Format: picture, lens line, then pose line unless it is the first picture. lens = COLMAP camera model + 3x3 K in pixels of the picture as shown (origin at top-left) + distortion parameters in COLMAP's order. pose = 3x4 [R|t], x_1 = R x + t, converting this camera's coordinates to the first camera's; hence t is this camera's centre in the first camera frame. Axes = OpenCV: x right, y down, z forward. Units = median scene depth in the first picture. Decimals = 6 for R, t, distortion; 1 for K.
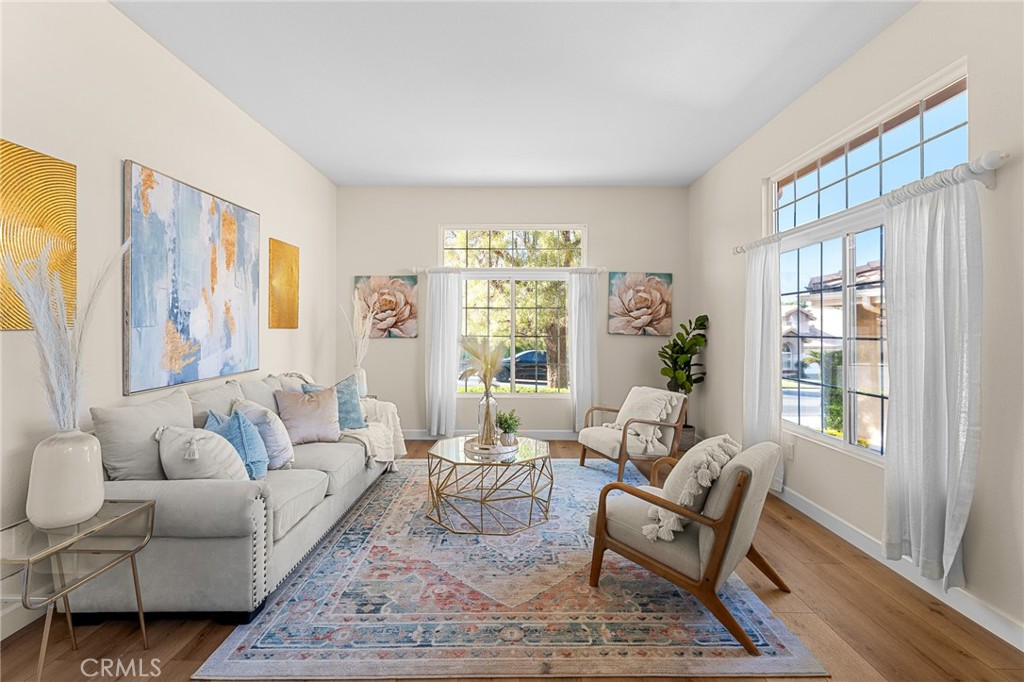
lens RADIAL K [[450.8, 0, 511.1], [0, 450.8, 332.4], [0, 0, 1]] dist [-0.004308, -0.000085]
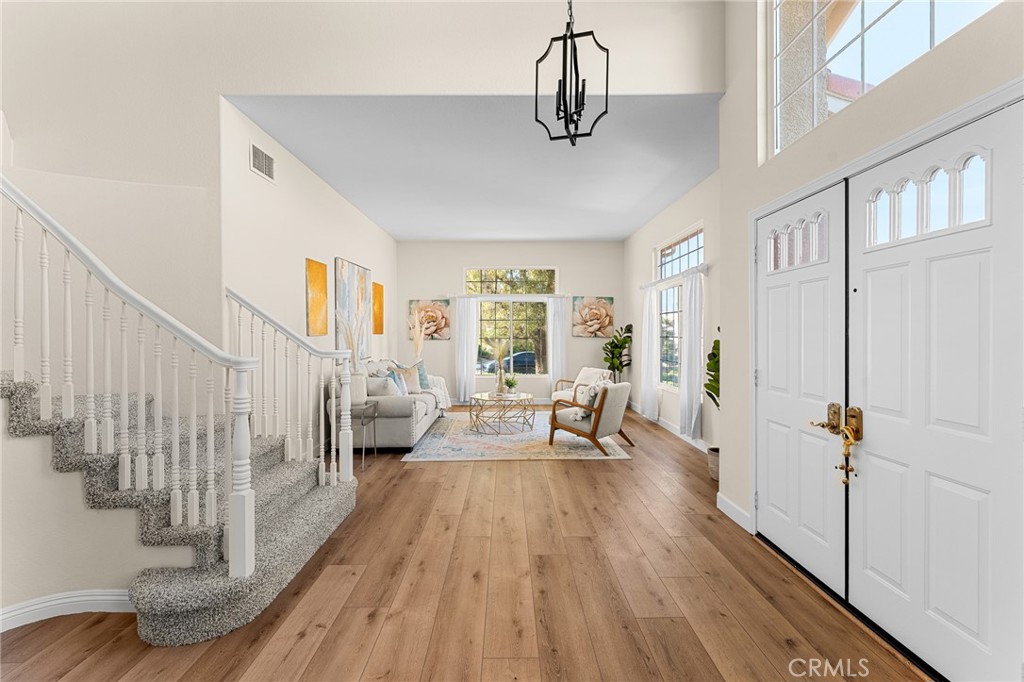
lens RADIAL K [[450.8, 0, 512.2], [0, 450.8, 339.1], [0, 0, 1]] dist [-0.004308, -0.000085]
pose [[0.999788, -0.006822, 0.019442, -0.031849], [0.006716, 0.999962, 0.005502, 0.004219], [-0.019479, -0.005370, 0.999796, -0.757131]]
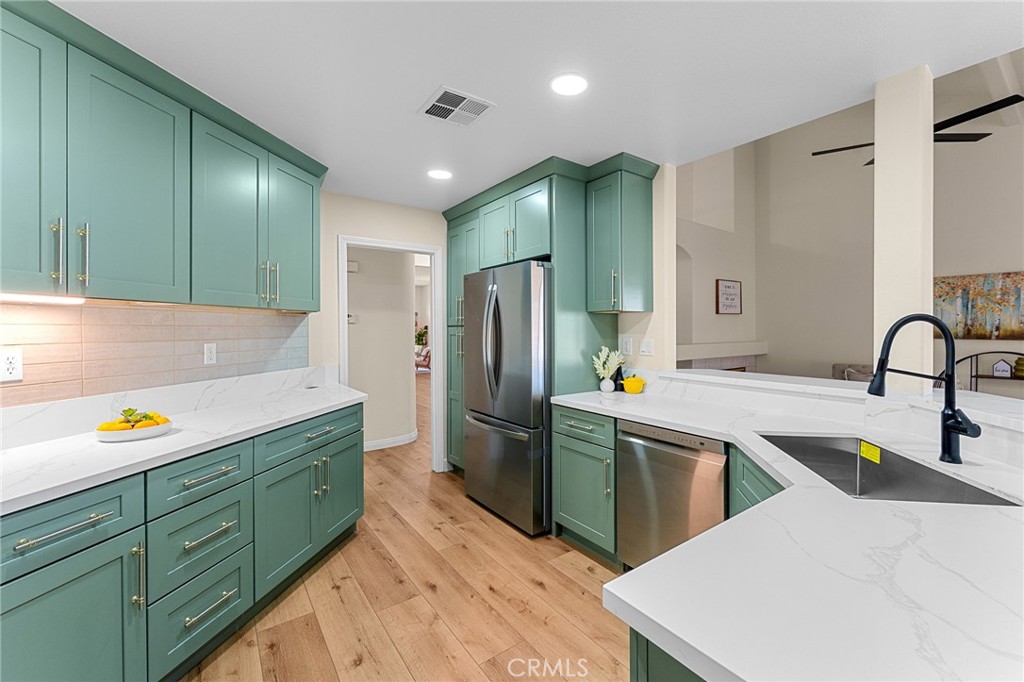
lens RADIAL K [[411.7, 0, 538.7], [0, 411.7, 328.9], [0, 0, 1]] dist [0.000923, -0.001267]
pose [[0.781413, -0.004936, 0.623995, -1.154443], [0.008201, 0.999964, -0.002360, 0.002126], [-0.623960, 0.006961, 0.781425, -2.660330]]
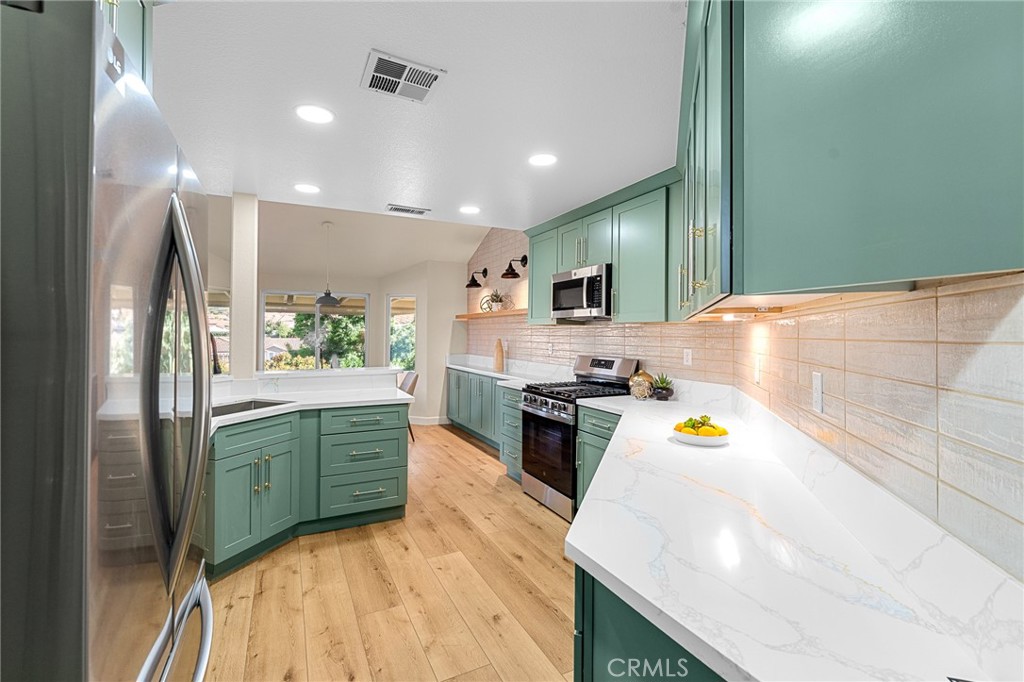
lens RADIAL K [[445.3, 0, 507.1], [0, 445.3, 334.3], [0, 0, 1]] dist [-0.002208, -0.001068]
pose [[-0.890894, -0.006385, -0.454166, -0.809749], [-0.009166, 0.999950, 0.003922, -0.009509], [0.454118, 0.007657, -0.890909, -1.750043]]
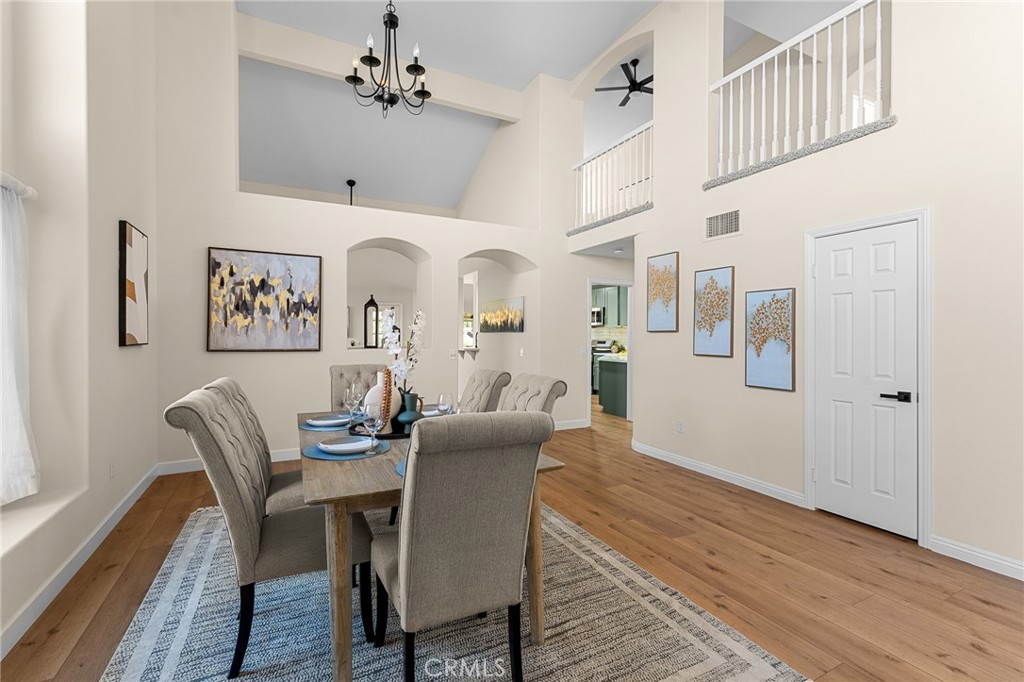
lens RADIAL K [[445.3, 0, 506.4], [0, 445.3, 335.8], [0, 0, 1]] dist [-0.002208, -0.001068]
pose [[-0.889373, -0.003995, -0.457166, 0.275920], [-0.008511, 0.999933, 0.007820, 0.002425], [0.457104, 0.010846, -0.889347, -0.427693]]
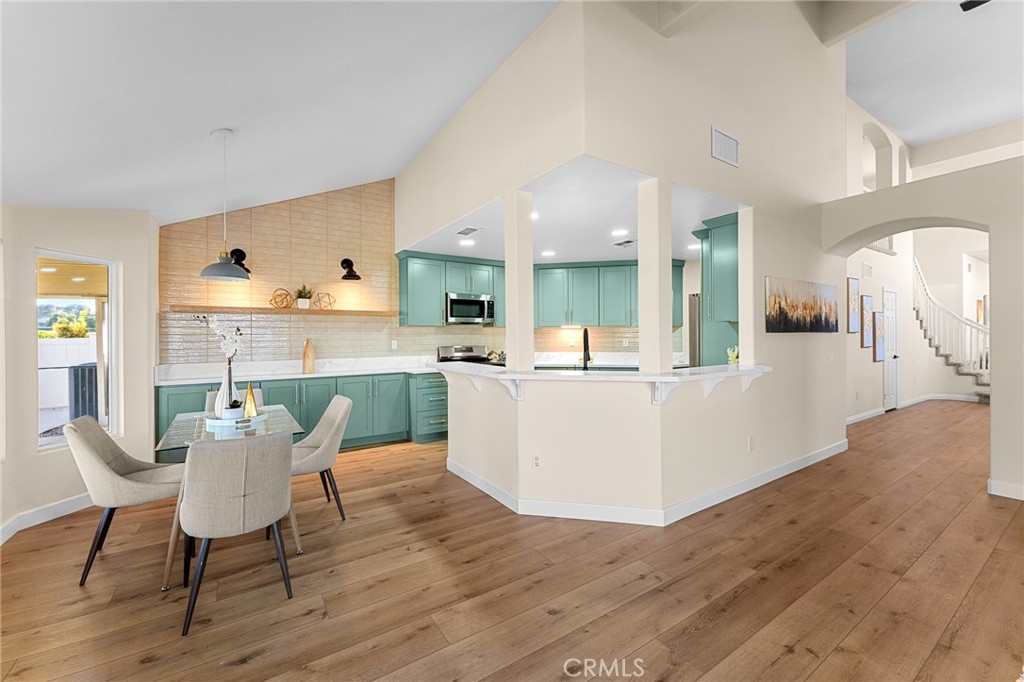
lens RADIAL K [[411.7, 0, 510.0], [0, 411.7, 335.3], [0, 0, 1]] dist [0.000923, -0.001267]
pose [[0.561448, -0.006725, -0.827484, -0.082243], [0.003411, 0.999977, -0.005812, 0.011475], [0.827505, 0.000441, 0.561459, -3.227323]]
